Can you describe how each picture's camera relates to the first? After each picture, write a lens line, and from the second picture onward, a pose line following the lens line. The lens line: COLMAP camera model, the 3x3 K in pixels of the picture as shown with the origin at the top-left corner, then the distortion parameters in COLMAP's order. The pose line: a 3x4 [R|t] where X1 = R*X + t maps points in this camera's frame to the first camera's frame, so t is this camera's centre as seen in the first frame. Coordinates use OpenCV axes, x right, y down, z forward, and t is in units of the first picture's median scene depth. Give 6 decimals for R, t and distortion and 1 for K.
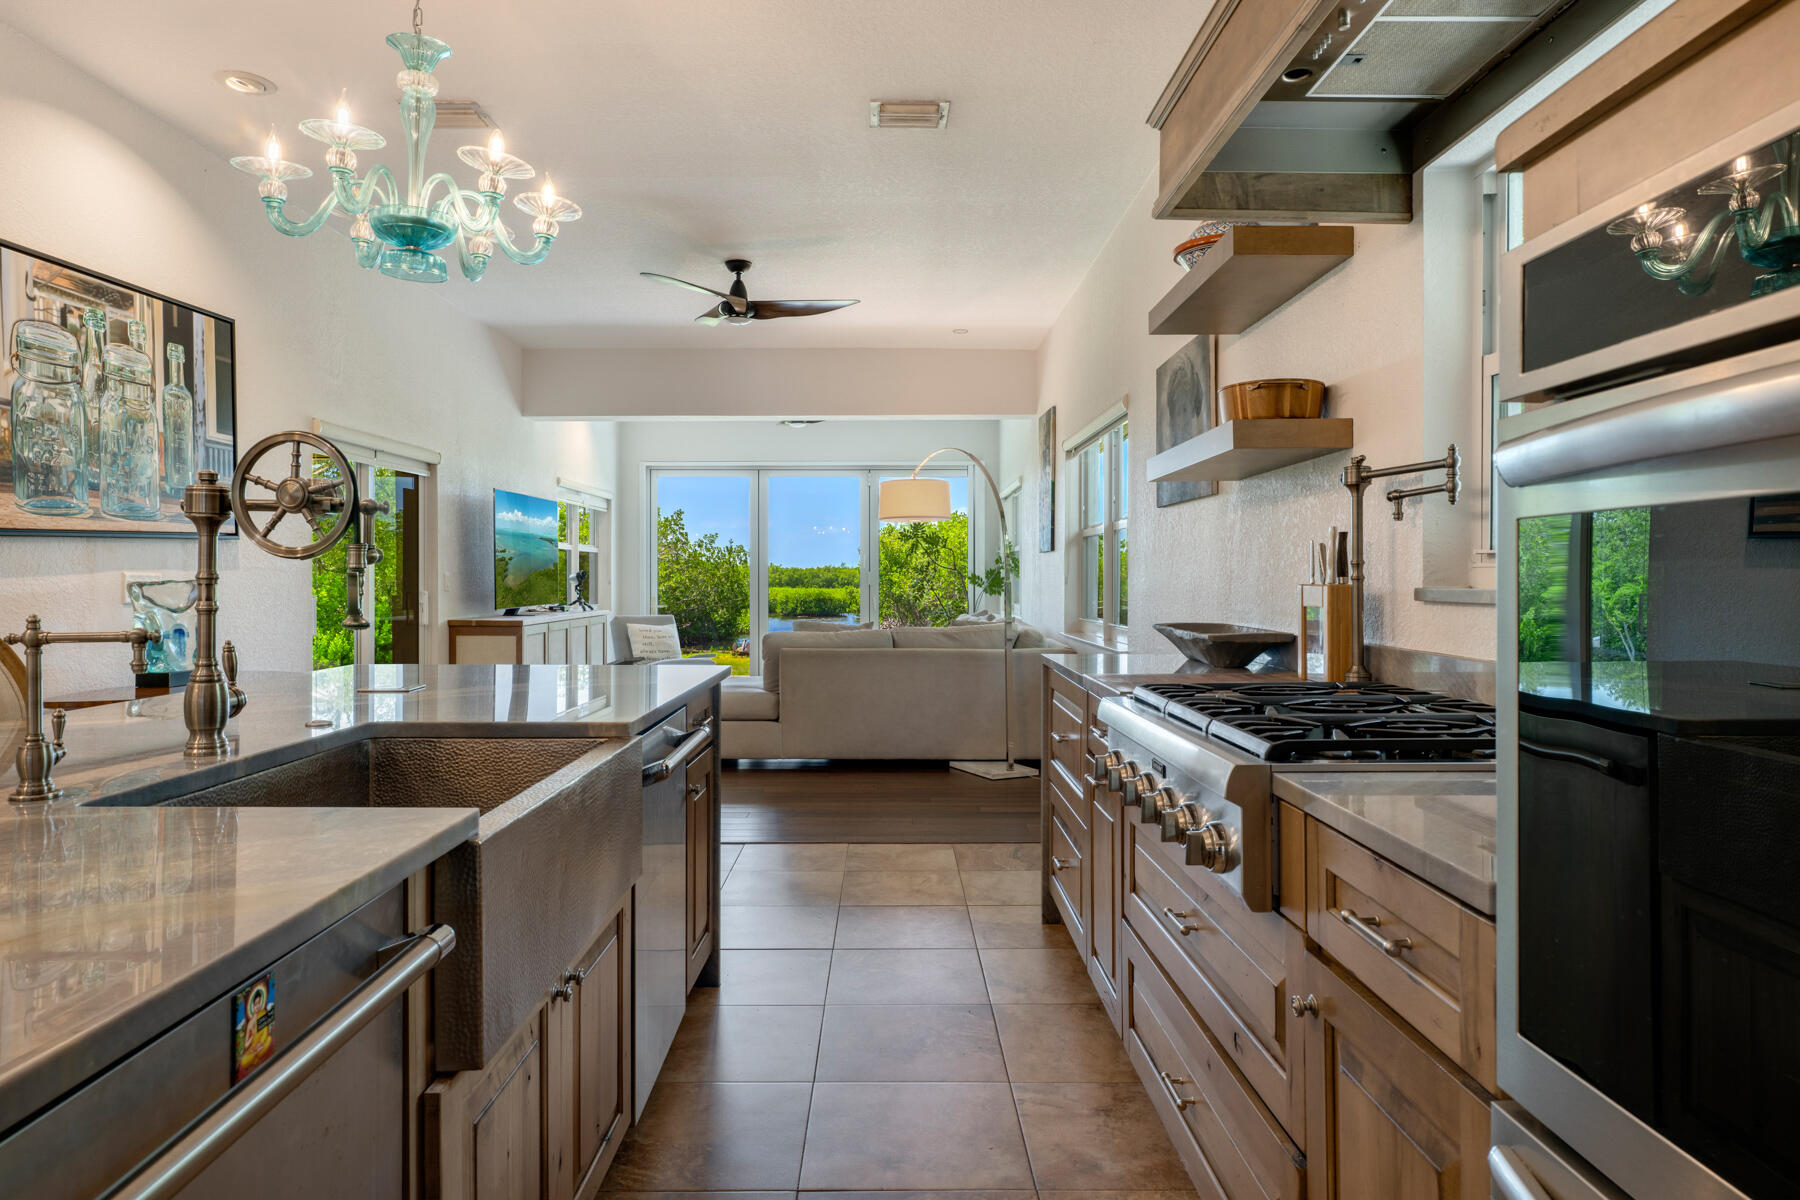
lens RADIAL K [[1094.4, 0, 900.7], [0, 1094.4, 587.7], [0, 0, 1]] dist [-0.004855, -0.002309]
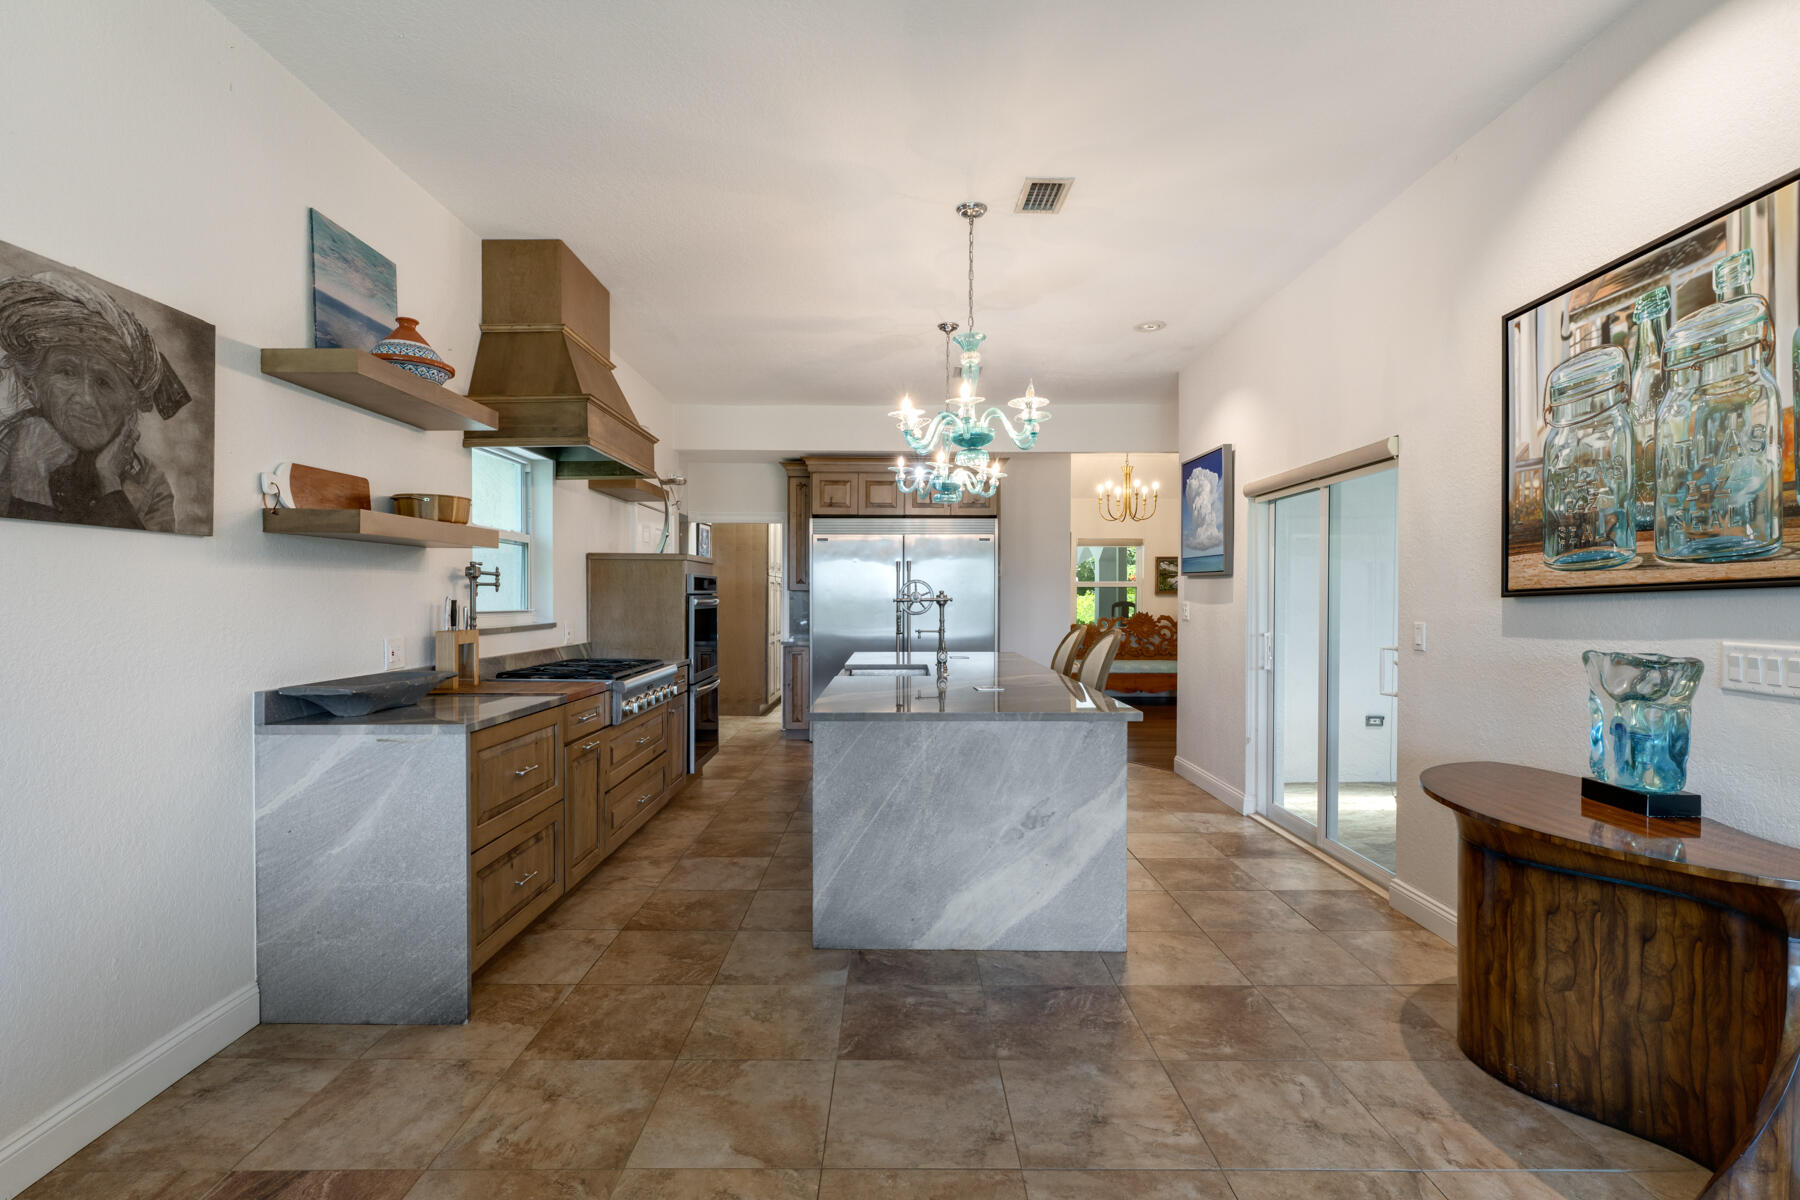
lens RADIAL K [[828.9, 0, 893.8], [0, 828.9, 600.2], [0, 0, 1]] dist [-0.004025, -0.000632]
pose [[-0.999847, -0.001217, 0.017422, -0.211181], [-0.000970, 0.999899, 0.014156, -0.046075], [-0.017438, 0.014137, -0.999748, 1.509565]]
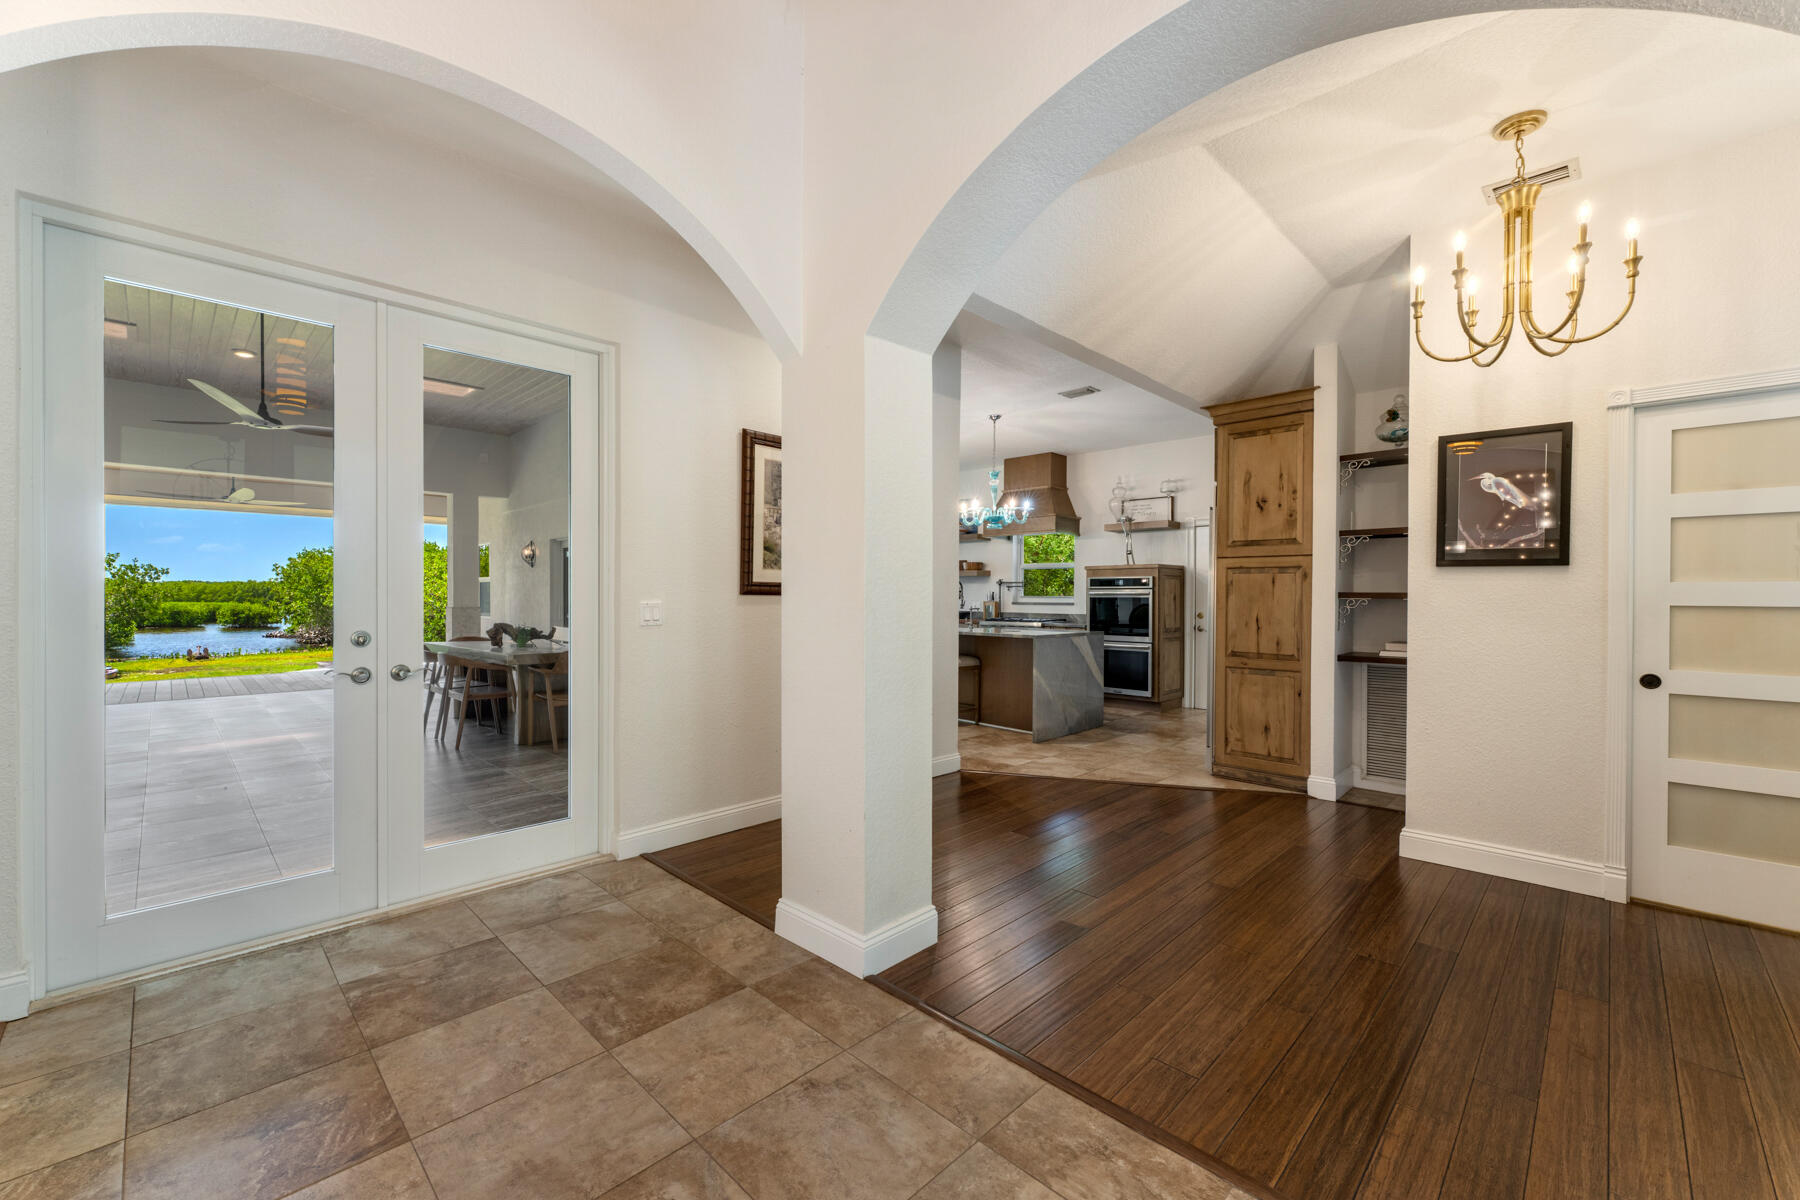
lens RADIAL K [[732.9, 0, 897.0], [0, 732.9, 596.8], [0, 0, 1]] dist [-0.001877, 0.001609]
pose [[0.706302, 0.003004, 0.707904, -1.663599], [0.000914, 0.999986, -0.005156, -0.005721], [-0.707910, 0.004289, 0.706290, -0.818731]]
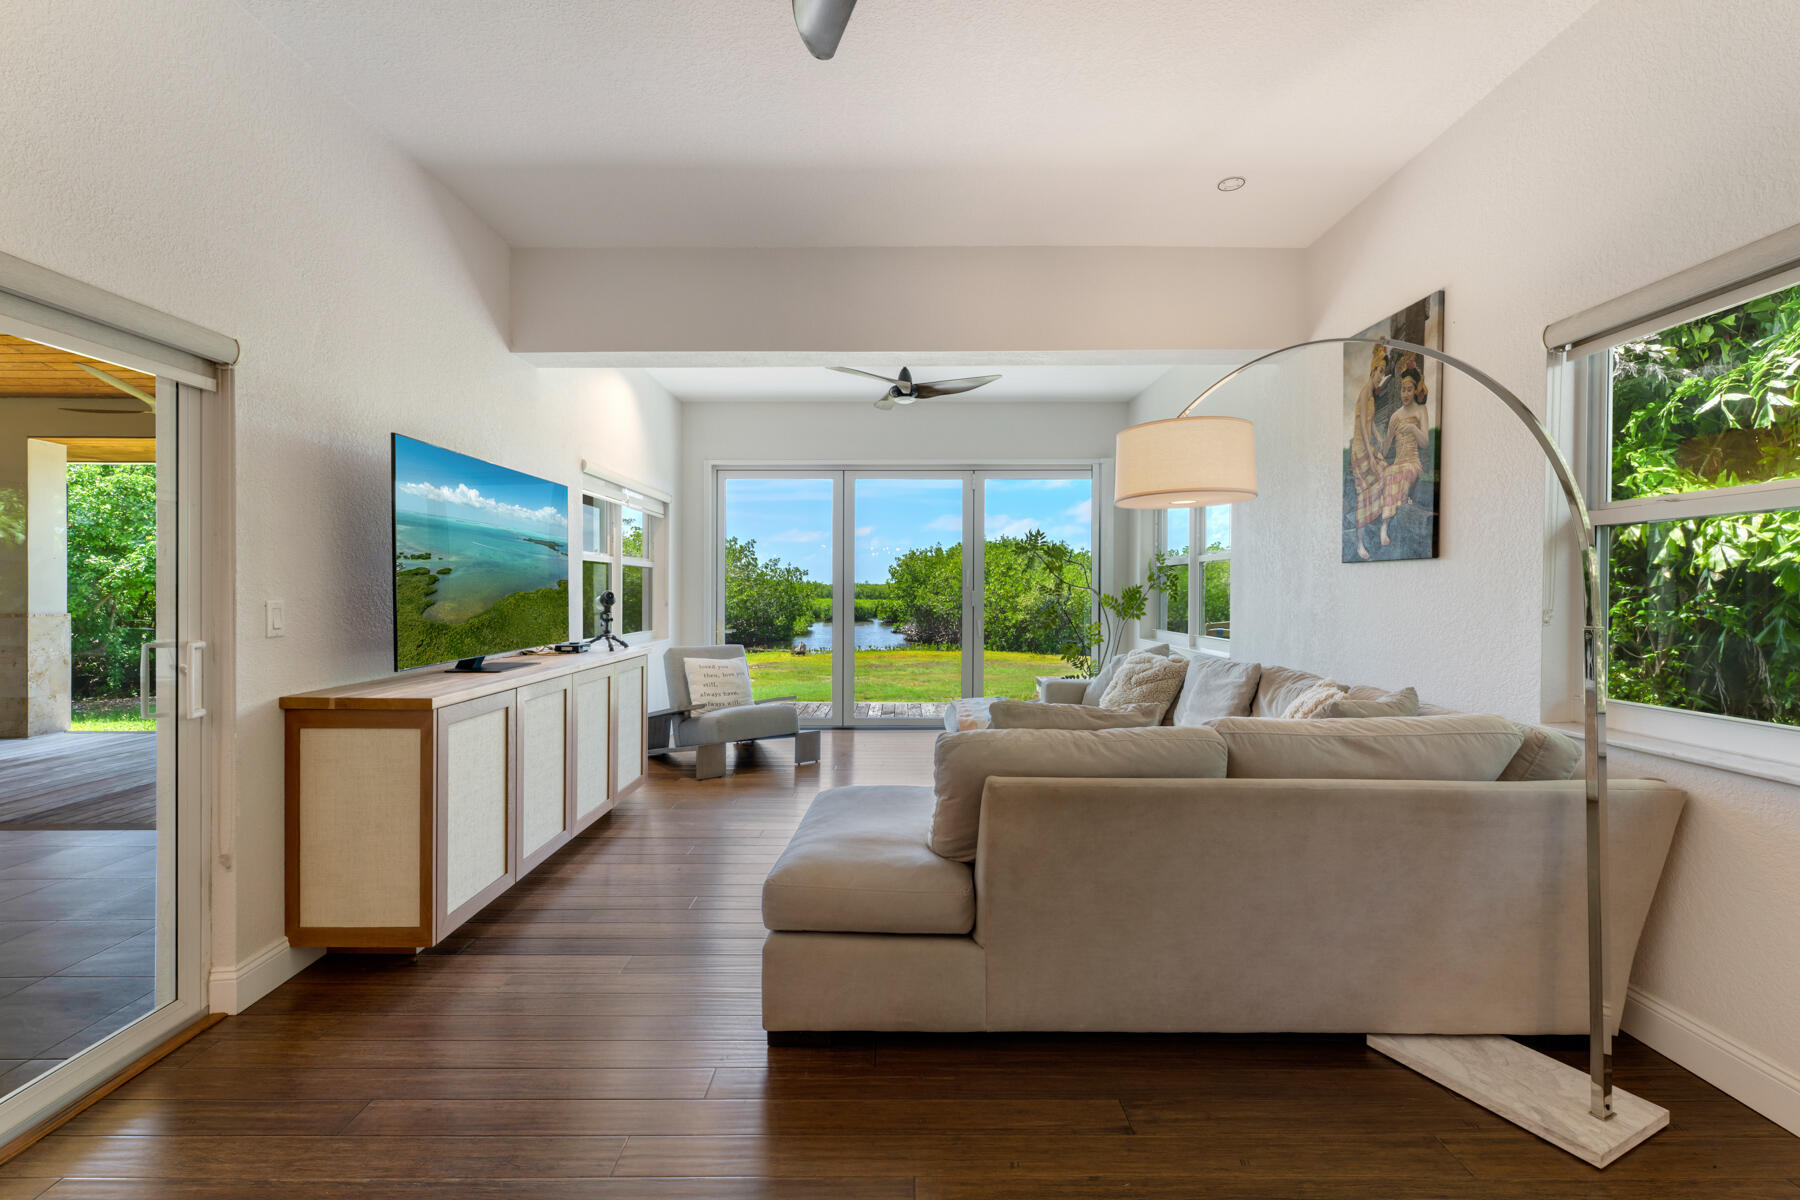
lens RADIAL K [[771.4, 0, 881.5], [0, 771.4, 592.3], [0, 0, 1]] dist [0.004138, 0.000227]
pose [[0.999538, 0.001699, -0.030352, -0.231527], [-0.001939, 0.999967, -0.007867, -0.024952], [0.030338, 0.007922, 0.999508, 1.135781]]
